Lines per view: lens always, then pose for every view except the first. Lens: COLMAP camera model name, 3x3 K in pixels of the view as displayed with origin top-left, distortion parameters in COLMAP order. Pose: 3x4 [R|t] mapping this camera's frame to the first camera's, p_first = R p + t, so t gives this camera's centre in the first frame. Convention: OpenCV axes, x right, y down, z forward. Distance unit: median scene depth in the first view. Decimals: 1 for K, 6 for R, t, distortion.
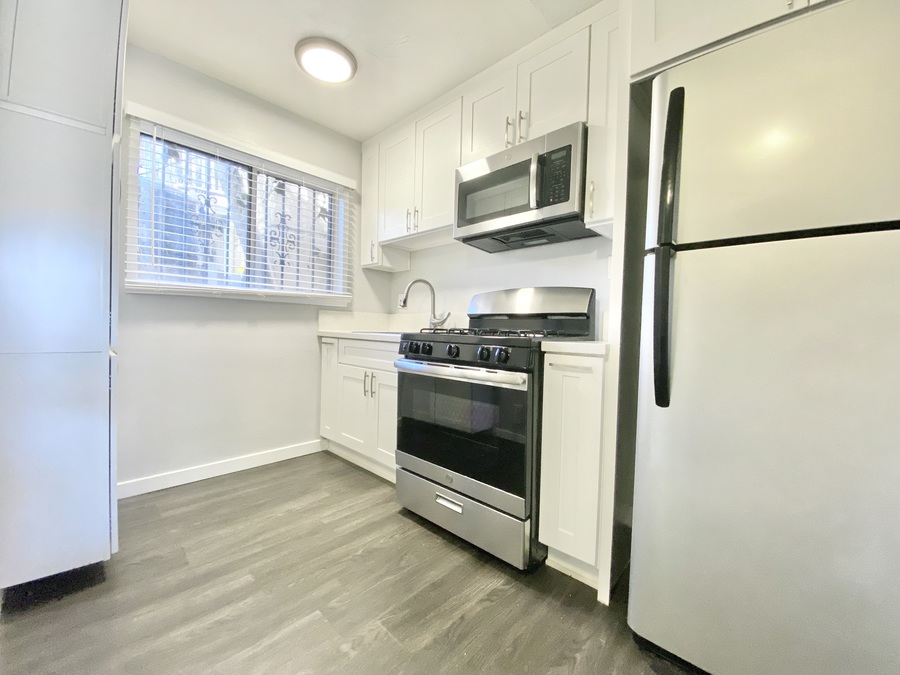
lens RADIAL K [[361.6, 0, 450.0], [0, 361.6, 337.5], [0, 0, 1]] dist [0.013195, -0.000156]
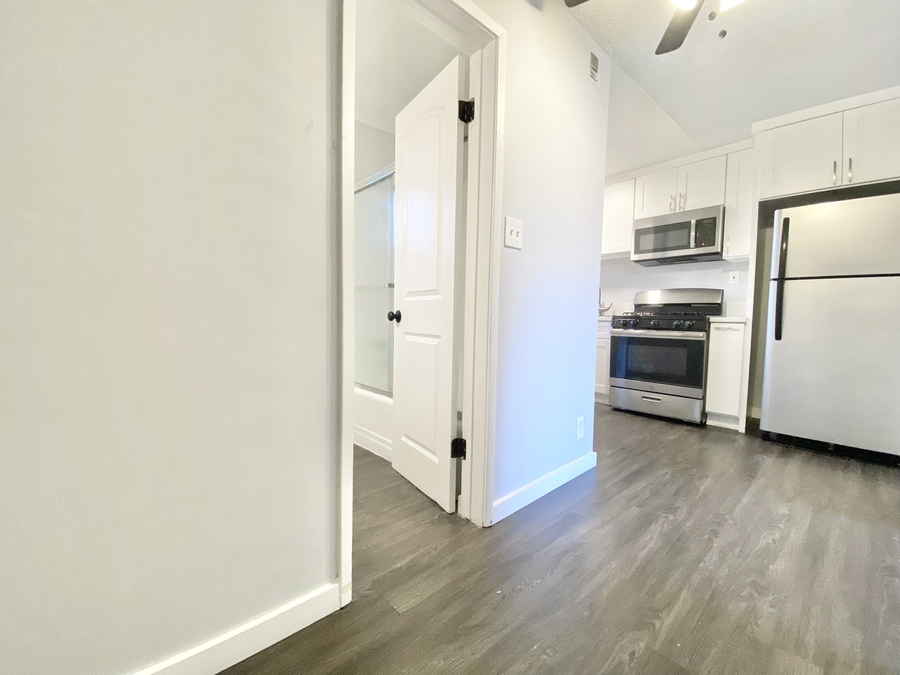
lens RADIAL K [[367.2, 0, 450.0], [0, 367.2, 337.5], [0, 0, 1]] dist [-0.001062, -0.000120]
pose [[0.996737, -0.007772, -0.080343, -0.941547], [0.009930, 0.999600, 0.026488, 0.050401], [0.080105, -0.027199, 0.996415, -1.098409]]
